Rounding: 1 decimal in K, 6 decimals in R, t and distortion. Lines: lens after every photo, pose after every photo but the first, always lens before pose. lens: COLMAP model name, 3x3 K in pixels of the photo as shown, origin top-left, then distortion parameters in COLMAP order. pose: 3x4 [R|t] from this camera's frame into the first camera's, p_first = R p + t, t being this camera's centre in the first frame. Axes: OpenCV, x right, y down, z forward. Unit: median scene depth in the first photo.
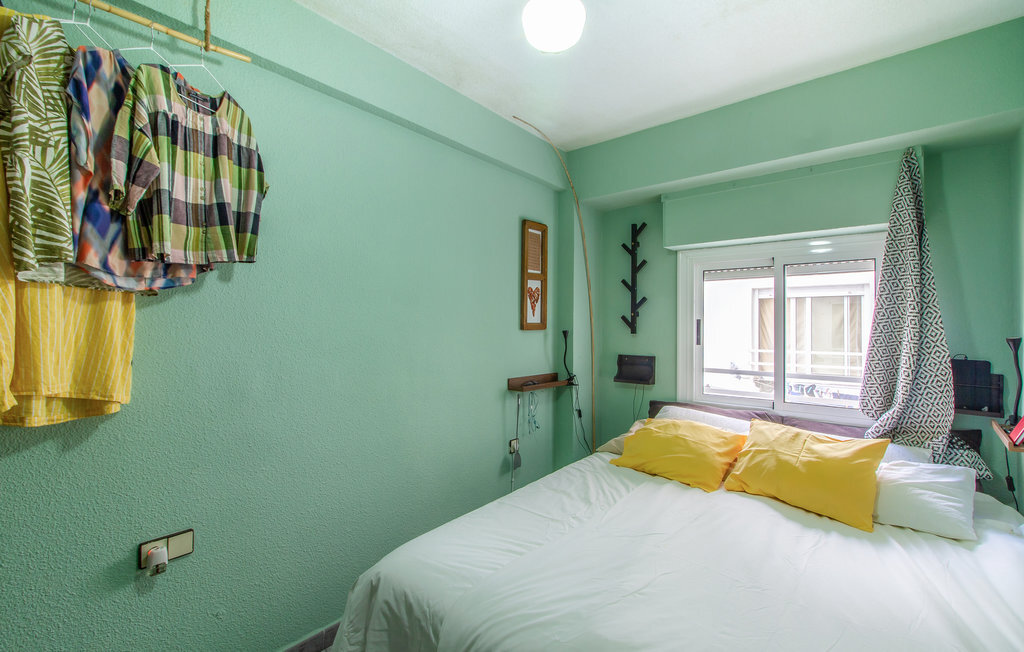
lens RADIAL K [[500.6, 0, 509.0], [0, 500.6, 311.4], [0, 0, 1]] dist [0.001295, 0.000471]
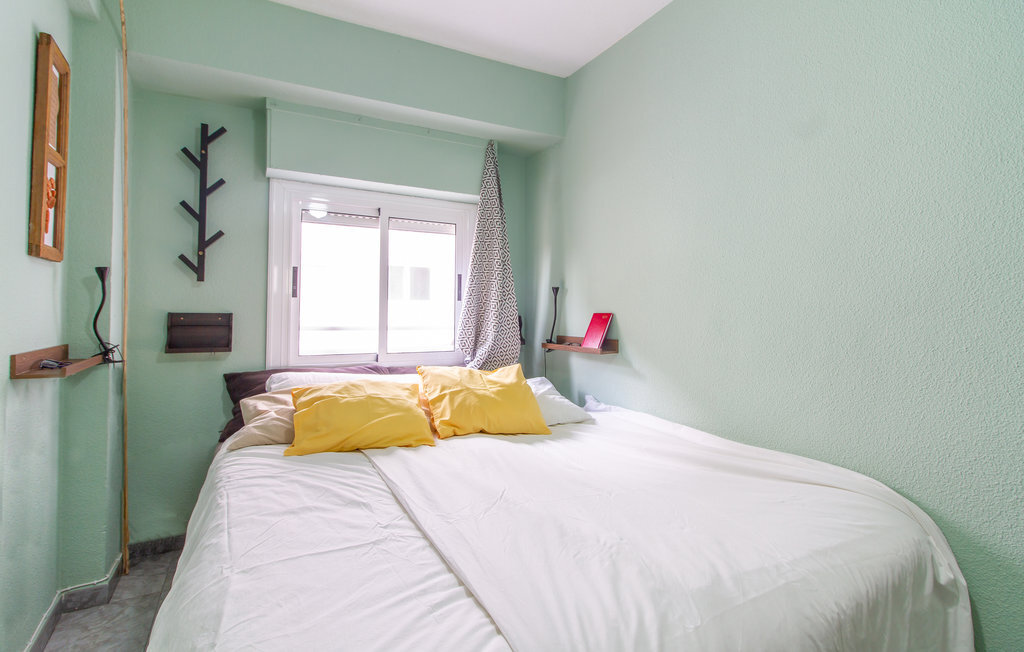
lens RADIAL K [[488.7, 0, 511.6], [0, 488.7, 301.5], [0, 0, 1]] dist [-0.000904, -0.000454]
pose [[0.335315, 0.020516, 0.941883, -0.274272], [-0.029352, 0.999505, -0.011322, 0.075860], [-0.941649, -0.023849, 0.335752, 0.409694]]
